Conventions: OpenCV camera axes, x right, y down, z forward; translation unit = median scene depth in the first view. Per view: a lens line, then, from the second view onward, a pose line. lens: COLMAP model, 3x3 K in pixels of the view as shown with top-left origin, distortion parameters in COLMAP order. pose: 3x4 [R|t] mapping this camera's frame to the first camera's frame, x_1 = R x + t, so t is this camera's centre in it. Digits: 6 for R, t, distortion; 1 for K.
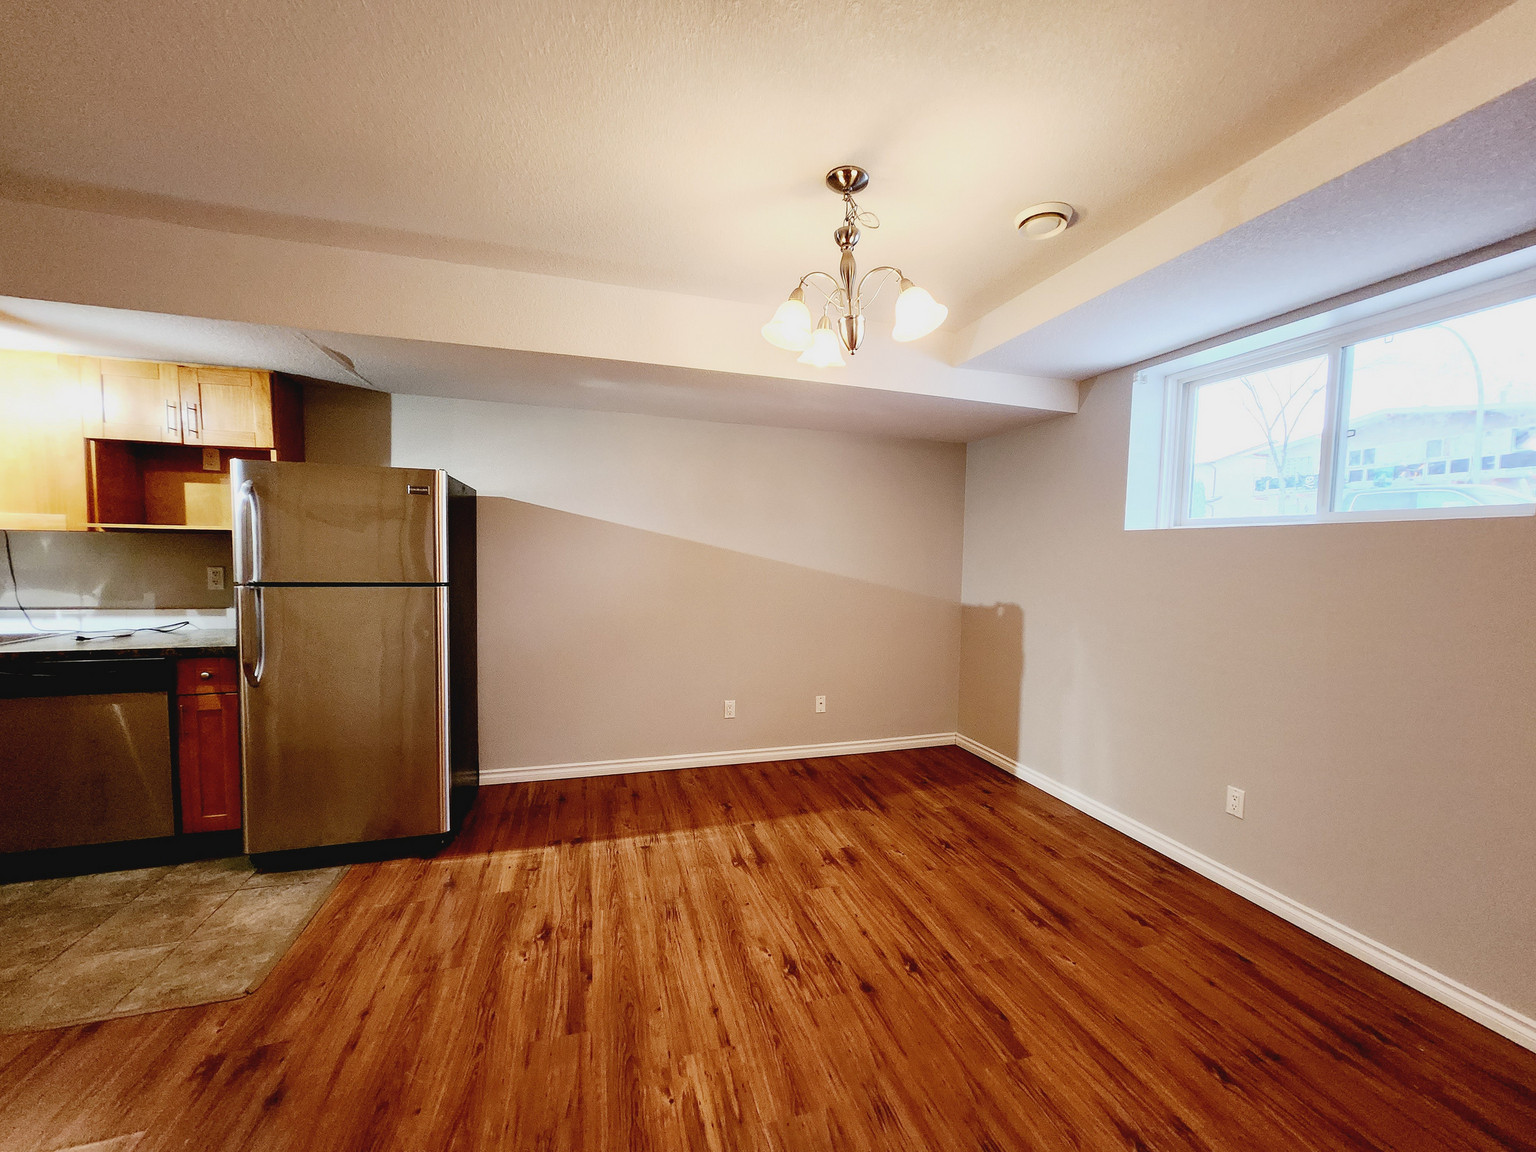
lens RADIAL K [[605.8, 0, 780.7], [0, 605.8, 586.9], [0, 0, 1]] dist [-0.002842, 0.000041]
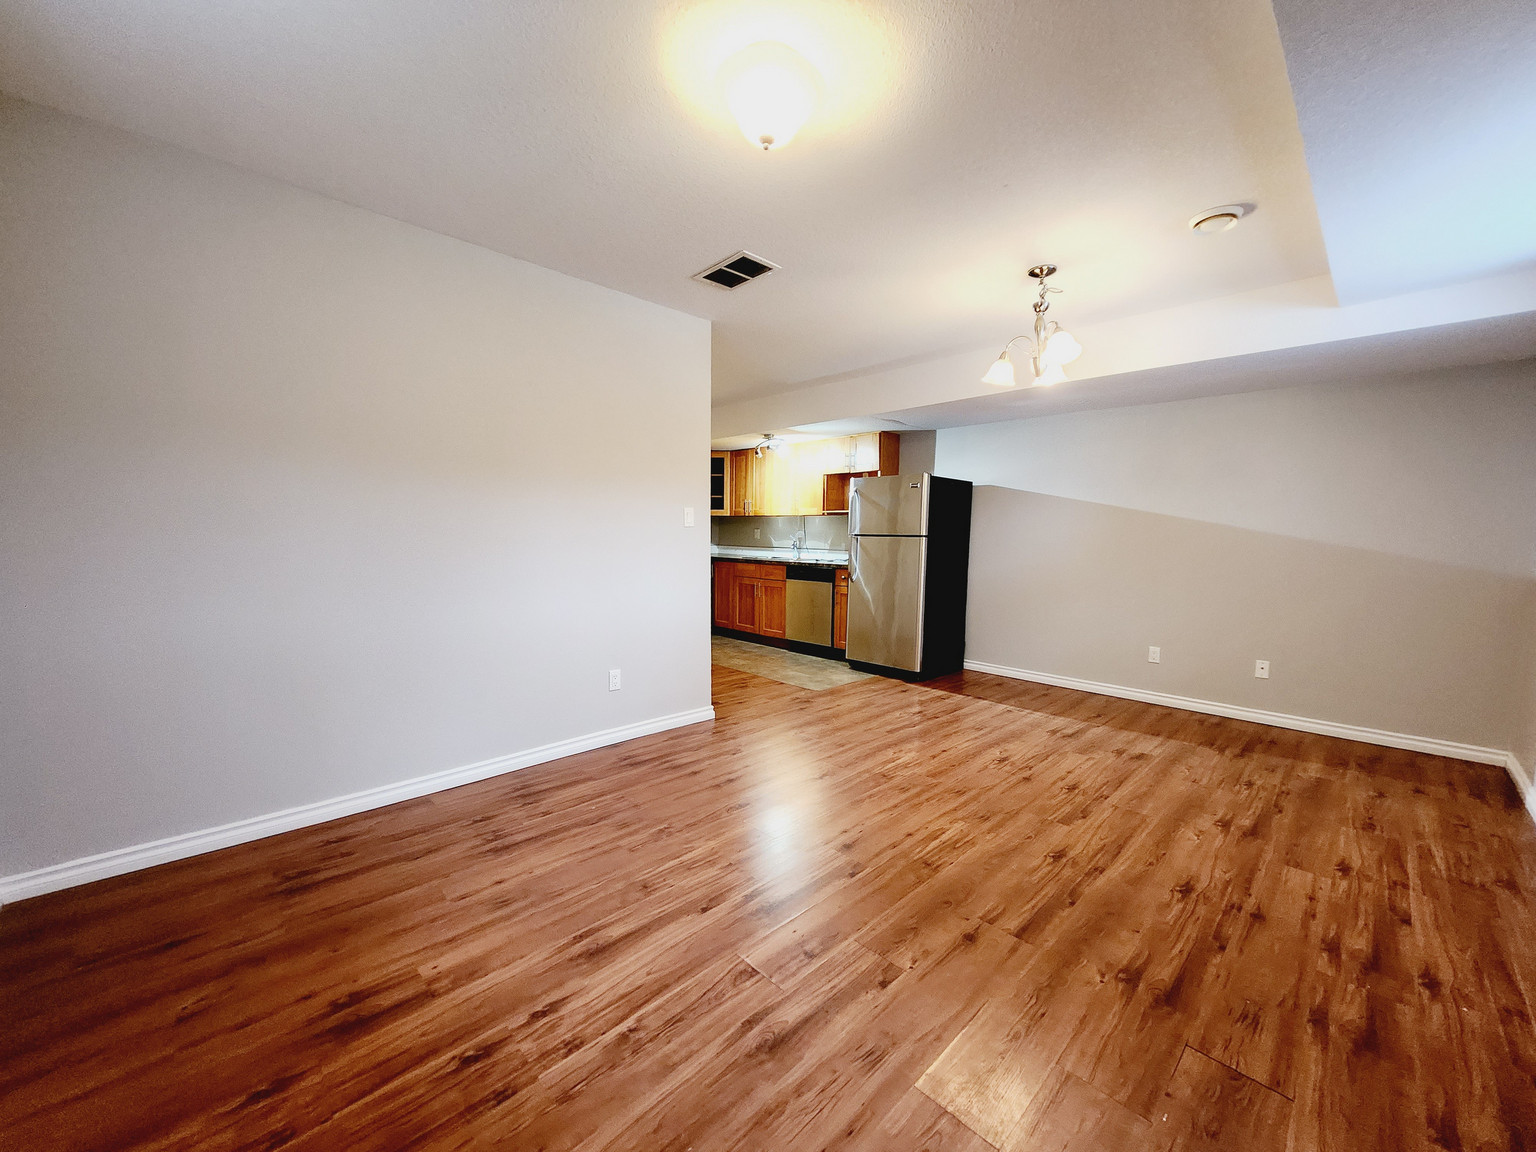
lens RADIAL K [[605.8, 0, 762.1], [0, 605.8, 585.1], [0, 0, 1]] dist [-0.002842, 0.000041]
pose [[0.440862, 0.064112, -0.895282, 0.891757], [-0.056015, 0.997467, 0.043846, 0.092682], [0.895825, 0.030819, 0.443336, -0.246010]]
